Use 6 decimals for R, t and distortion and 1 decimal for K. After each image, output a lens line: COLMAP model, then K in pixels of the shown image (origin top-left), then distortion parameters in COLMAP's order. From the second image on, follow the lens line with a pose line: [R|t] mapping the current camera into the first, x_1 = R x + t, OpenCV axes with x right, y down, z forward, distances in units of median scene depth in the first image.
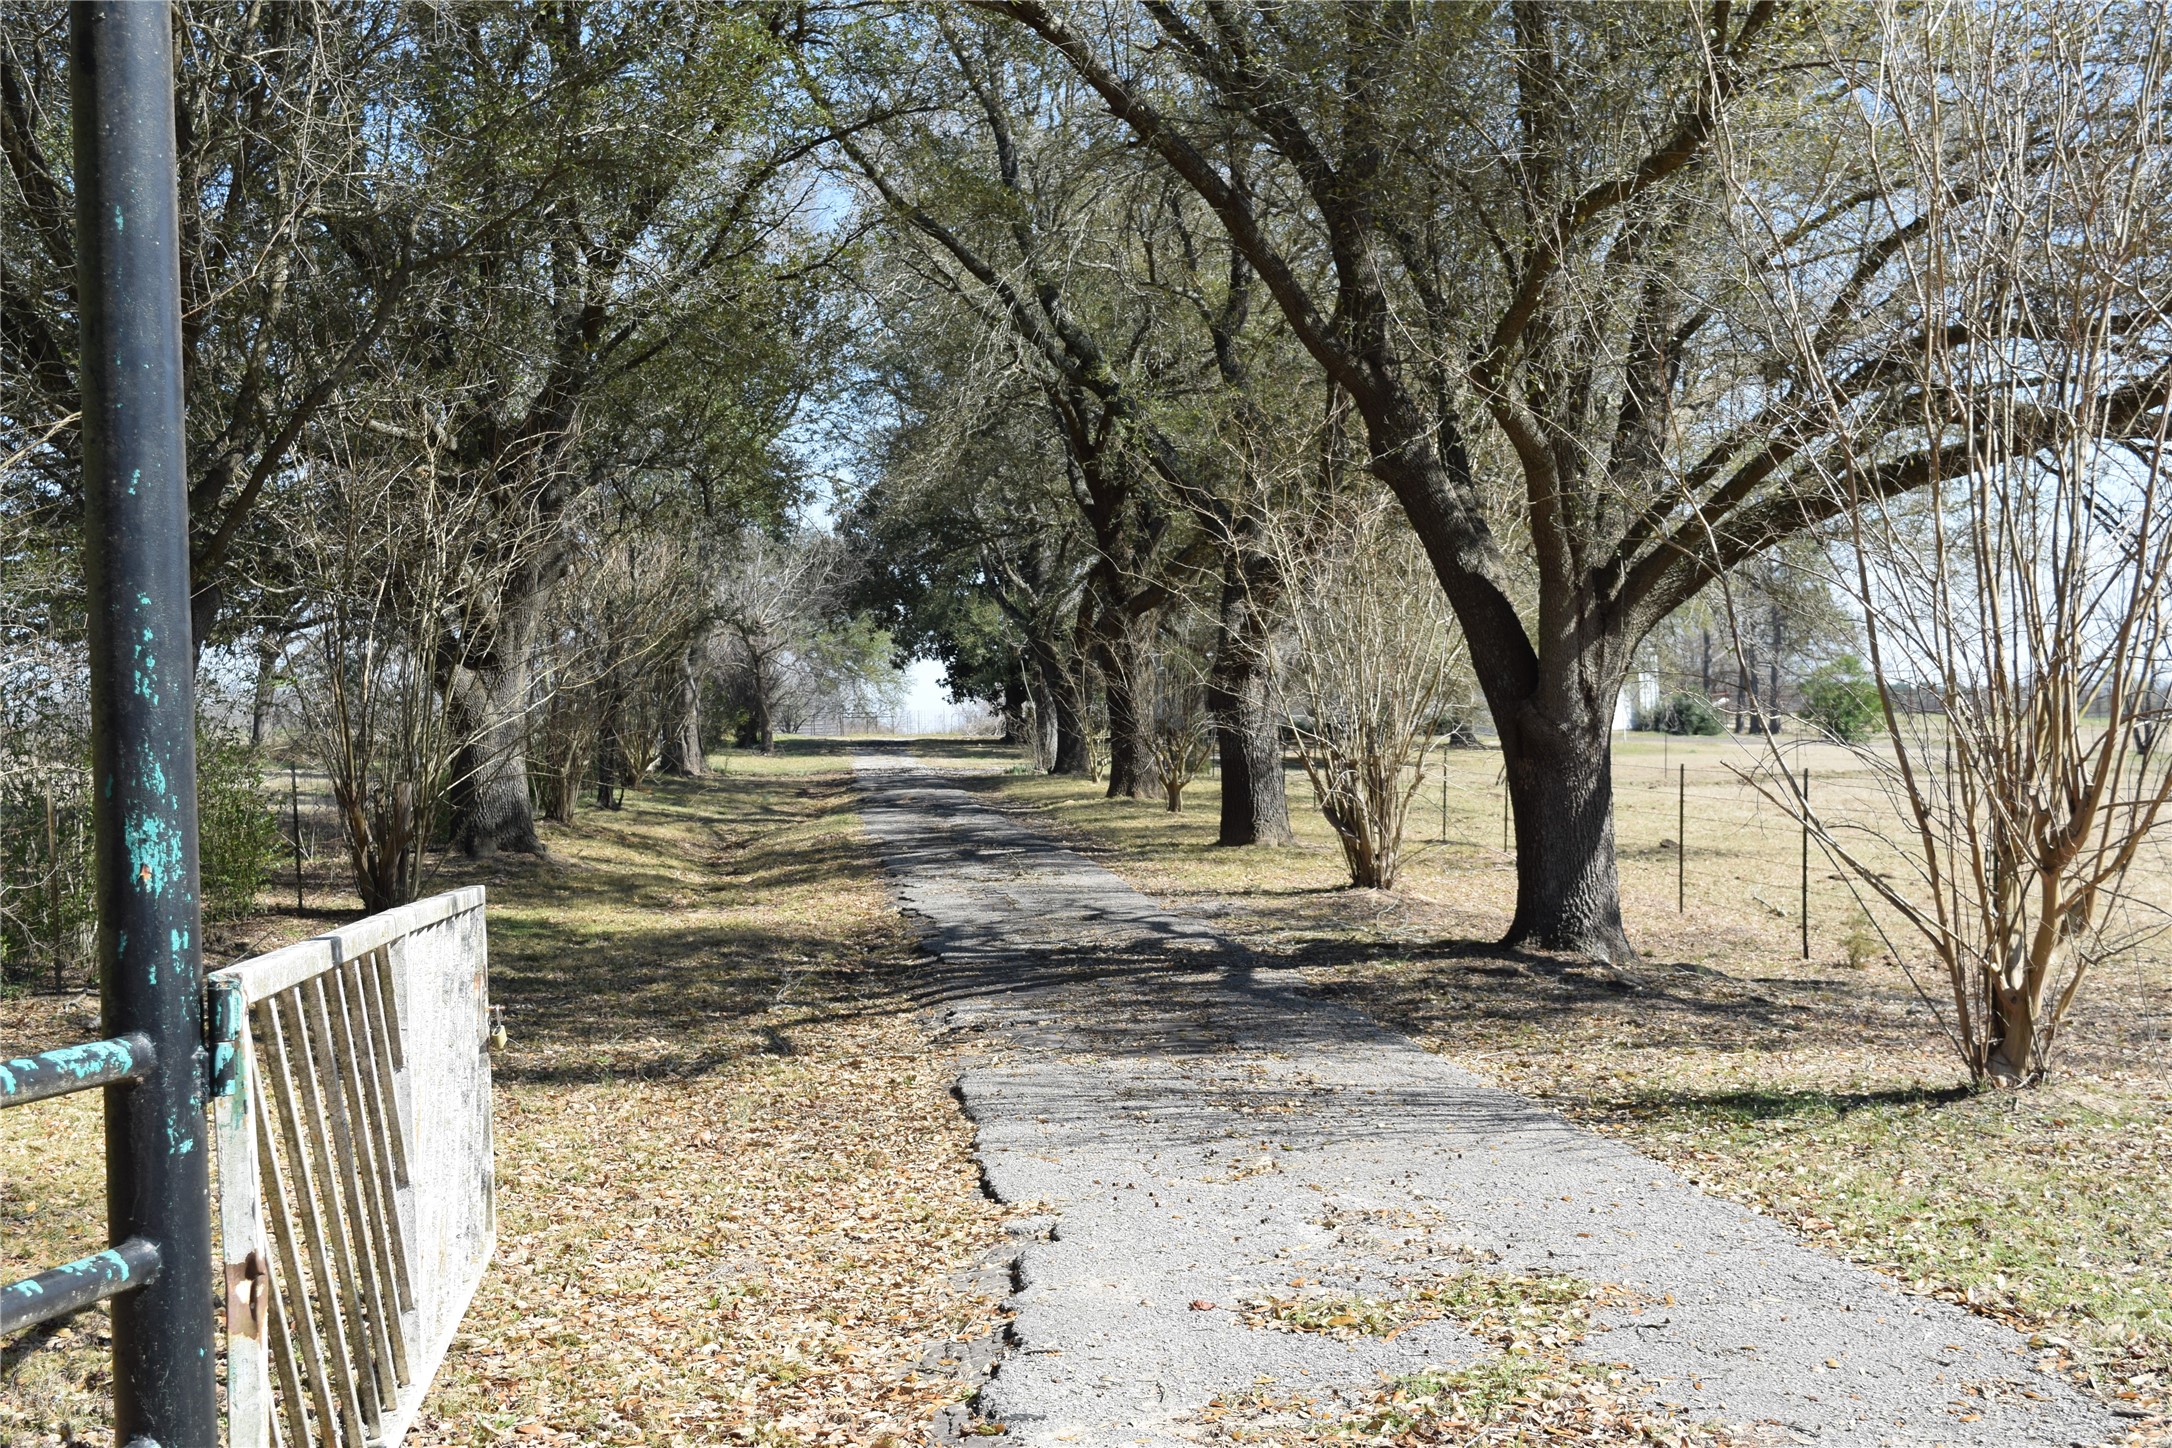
lens RADIAL K [[2823.9, 0, 1085.0], [0, 2823.9, 726.5], [0, 0, 1]] dist [-0.029326, 0.000000]
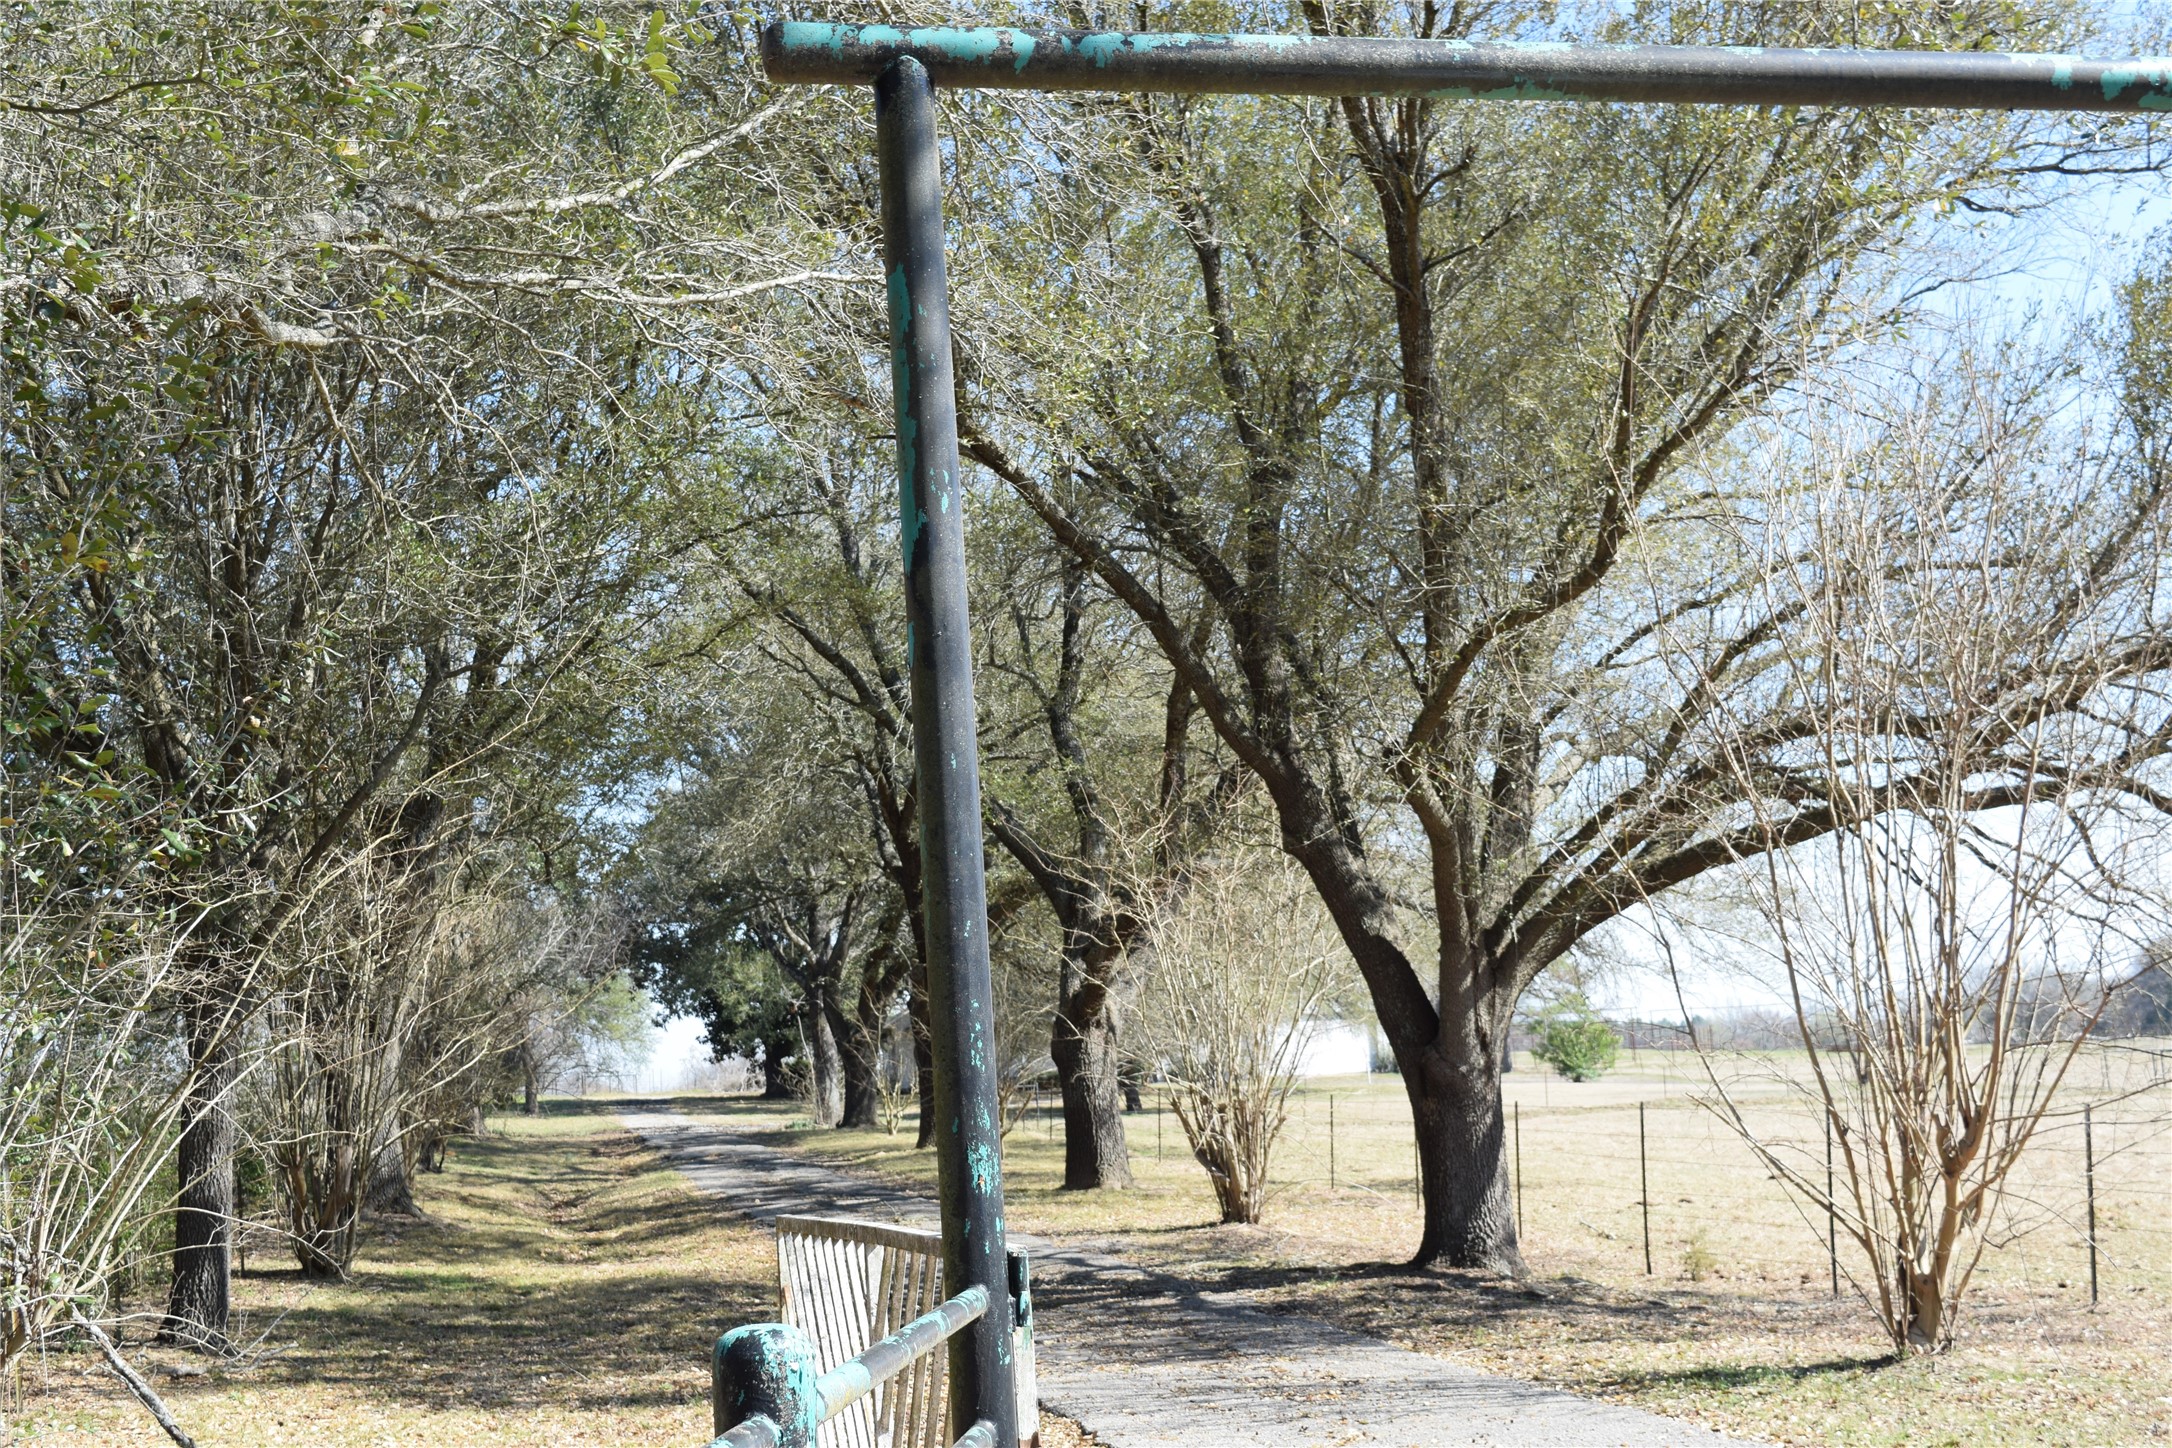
lens RADIAL K [[2823.9, 0, 1086.7], [0, 2823.9, 722.0], [0, 0, 1]] dist [-0.029326, 0.000000]
pose [[0.994693, -0.010046, 0.102393, -0.095833], [0.022782, 0.992022, -0.123990, -0.001063], [-0.100330, 0.125664, 0.986986, -0.126608]]
